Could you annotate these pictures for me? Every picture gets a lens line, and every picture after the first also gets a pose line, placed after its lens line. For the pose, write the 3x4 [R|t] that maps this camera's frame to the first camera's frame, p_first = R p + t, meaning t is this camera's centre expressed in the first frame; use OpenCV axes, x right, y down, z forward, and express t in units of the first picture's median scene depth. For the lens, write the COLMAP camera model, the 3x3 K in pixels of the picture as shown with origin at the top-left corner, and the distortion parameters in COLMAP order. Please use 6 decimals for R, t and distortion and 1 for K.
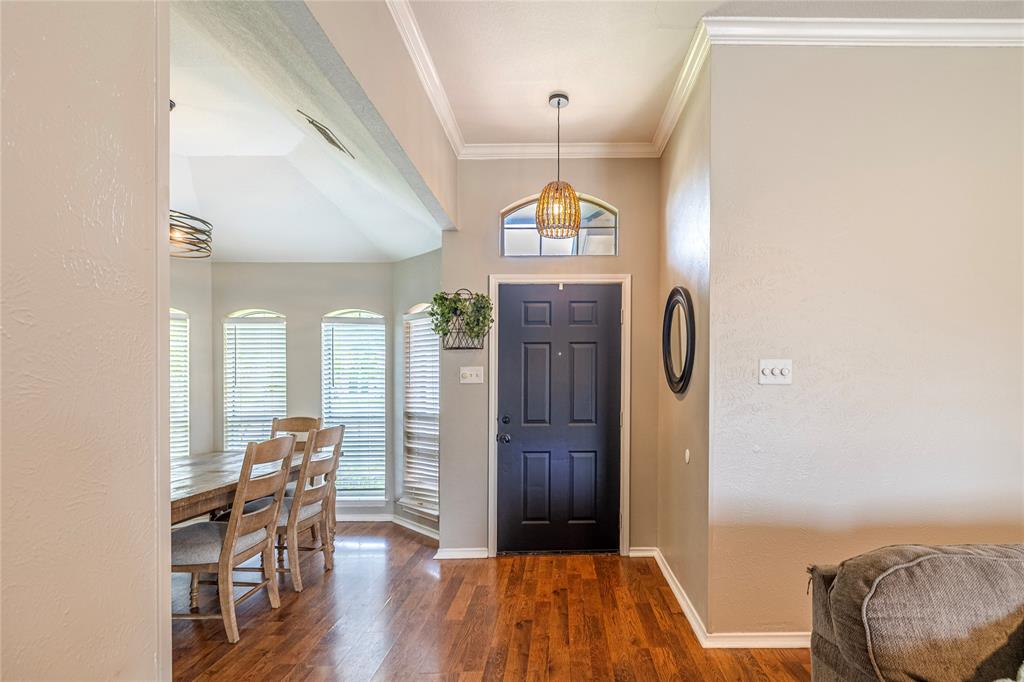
lens RADIAL K [[474.9, 0, 561.2], [0, 474.9, 371.7], [0, 0, 1]] dist [-0.003584, 0.000999]
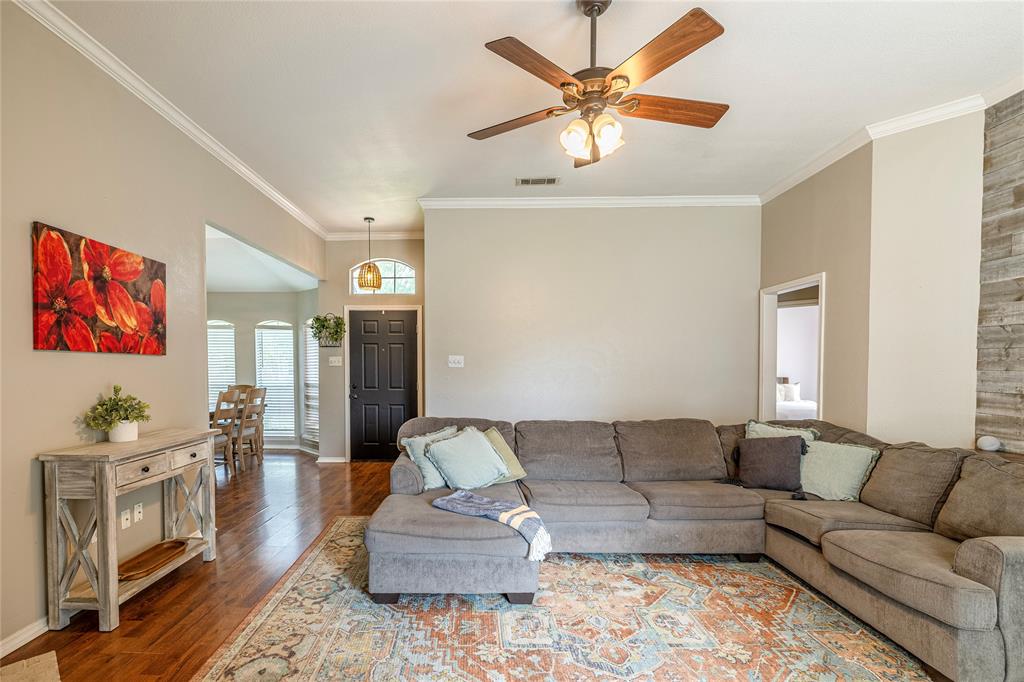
lens RADIAL K [[474.9, 0, 473.1], [0, 474.9, 380.6], [0, 0, 1]] dist [-0.003584, 0.000999]
pose [[0.998116, 0.011683, -0.060235, 0.444921], [-0.008714, 0.998745, 0.049319, -0.013647], [0.060736, -0.048701, 0.996965, -0.770332]]
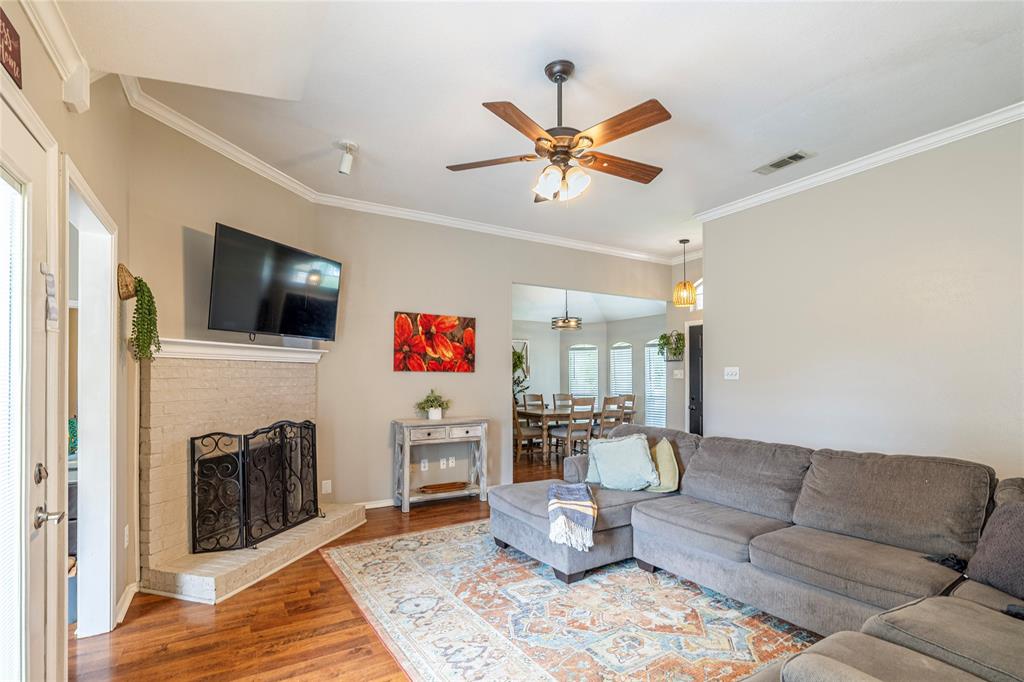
lens RADIAL K [[474.9, 0, 513.9], [0, 474.9, 373.1], [0, 0, 1]] dist [-0.003584, 0.000999]
pose [[0.500968, -0.003212, -0.865460, 1.154852], [0.012338, 0.999918, 0.003431, -0.013265], [0.865378, -0.012397, 0.500967, -0.558939]]
